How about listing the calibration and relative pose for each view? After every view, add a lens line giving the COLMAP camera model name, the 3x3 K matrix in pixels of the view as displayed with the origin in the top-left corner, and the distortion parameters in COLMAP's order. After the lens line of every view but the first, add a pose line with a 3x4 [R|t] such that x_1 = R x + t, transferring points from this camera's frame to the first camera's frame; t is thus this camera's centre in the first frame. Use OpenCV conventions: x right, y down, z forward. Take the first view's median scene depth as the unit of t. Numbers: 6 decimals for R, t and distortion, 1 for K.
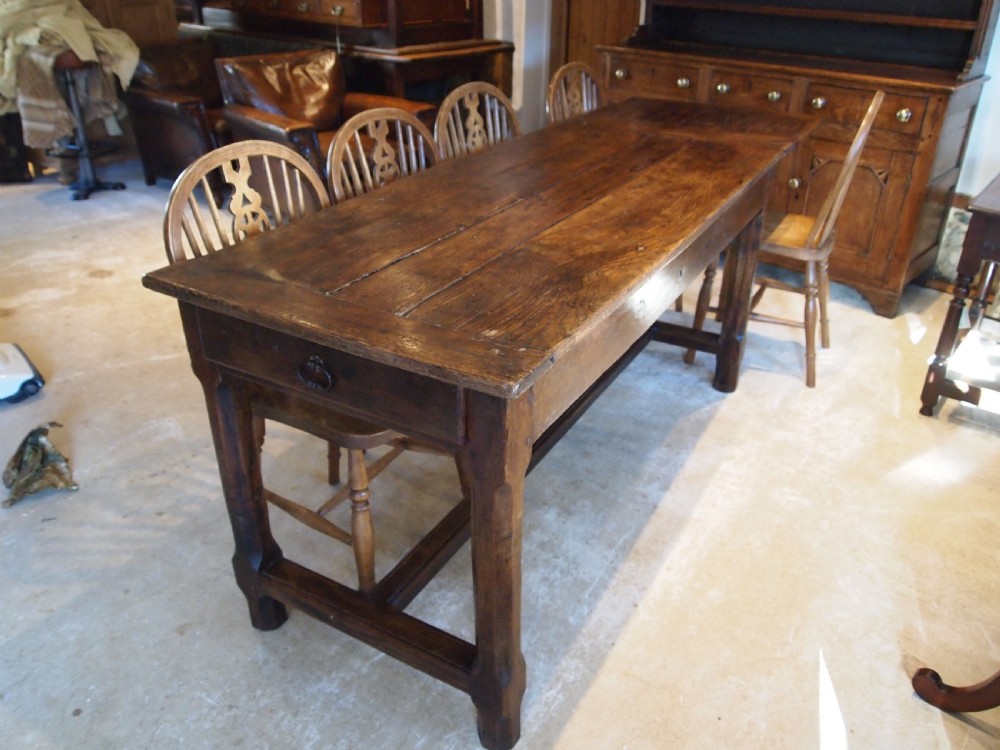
lens RADIAL K [[796.7, 0, 504.7], [0, 796.7, 378.6], [0, 0, 1]] dist [-0.052169, 0.004642]
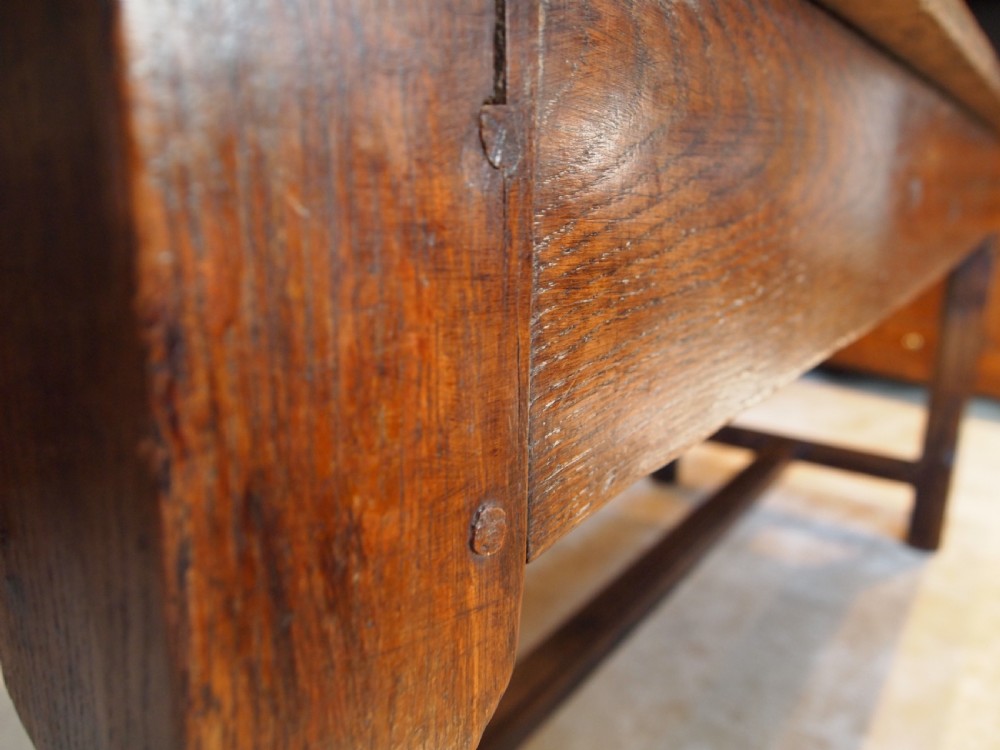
lens RADIAL K [[796.7, 0, 498.5], [0, 796.7, 371.3], [0, 0, 1]] dist [-0.052169, 0.004642]
pose [[0.992946, 0.025460, -0.115799, 0.031827], [-0.050838, 0.973760, -0.221827, 0.046340], [0.107113, 0.226149, 0.968186, 0.538653]]
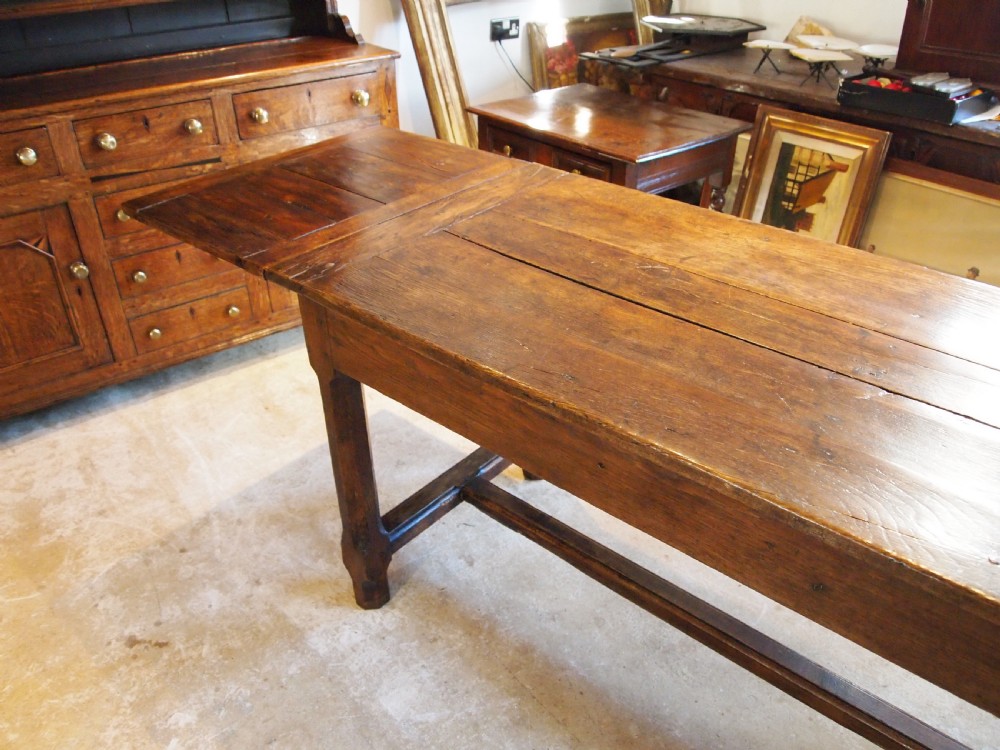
lens RADIAL K [[796.7, 0, 506.1], [0, 796.7, 376.8], [0, 0, 1]] dist [-0.052169, 0.004642]
pose [[0.199058, -0.540877, 0.817208, -0.492971], [0.481830, 0.780159, 0.398990, -0.591488], [-0.853356, 0.314333, 0.415907, 0.989431]]
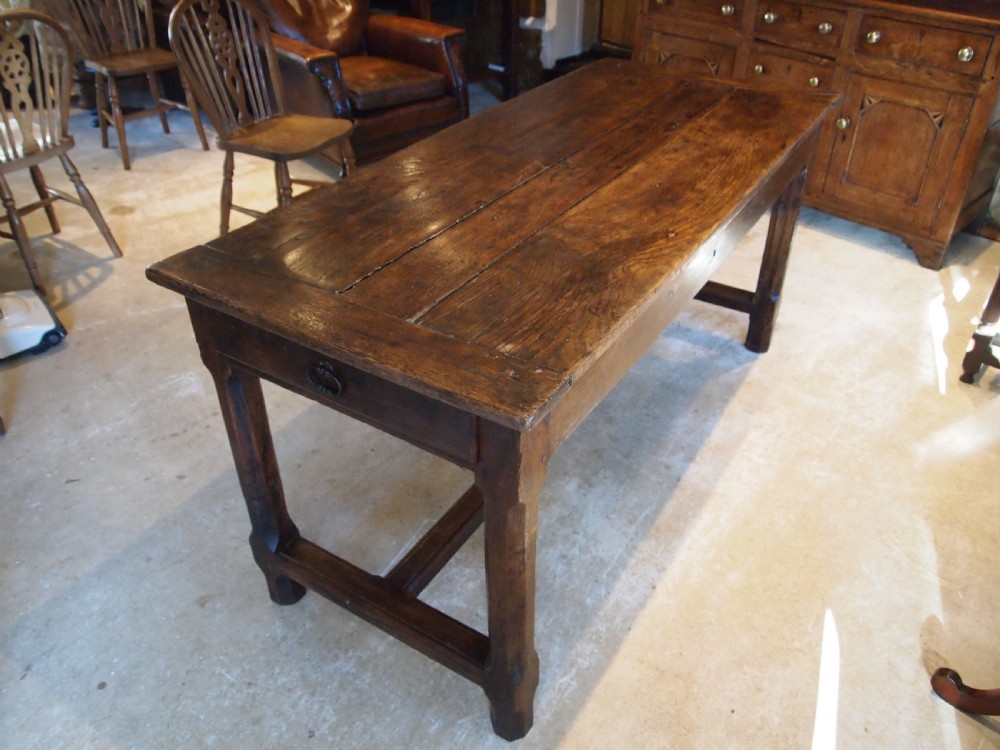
lens RADIAL K [[796.7, 0, 504.0], [0, 796.7, 379.6], [0, 0, 1]] dist [-0.052169, 0.004642]
pose [[0.999093, 0.018713, -0.038237, 0.010941], [-0.014257, 0.993418, 0.113653, -0.081682], [0.040113, -0.113005, 0.992784, 0.036675]]
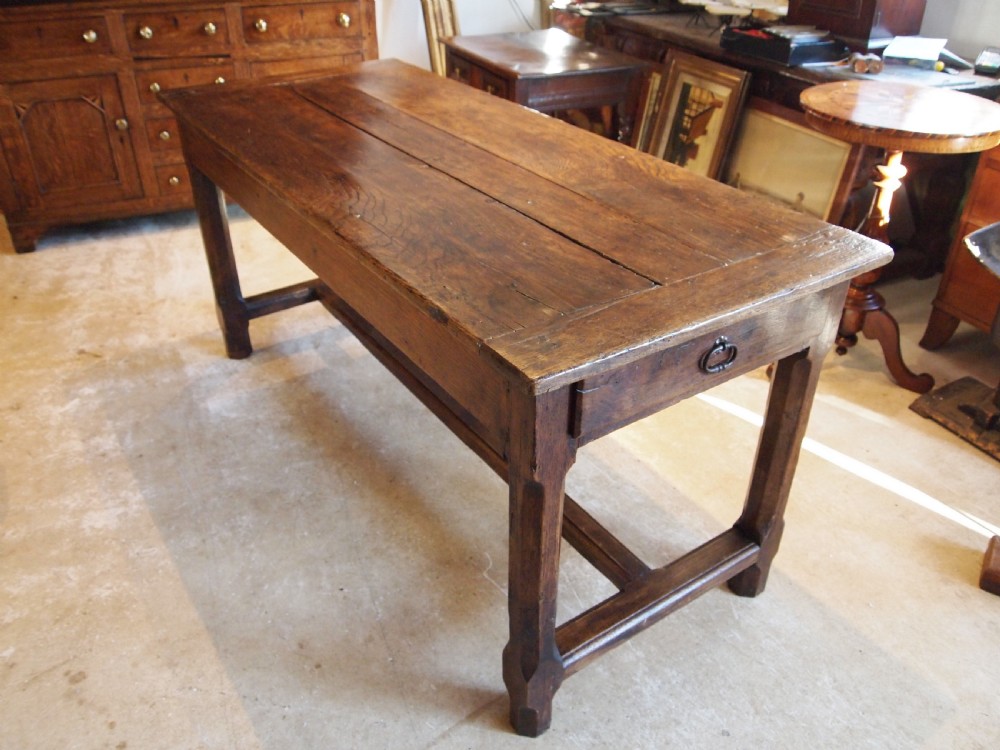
lens RADIAL K [[796.7, 0, 505.5], [0, 796.7, 373.3], [0, 0, 1]] dist [-0.052169, 0.004642]
pose [[0.439154, -0.496449, 0.748787, -0.725044], [0.429066, 0.848159, 0.310691, -0.266290], [-0.789333, 0.184838, 0.585482, 0.447066]]
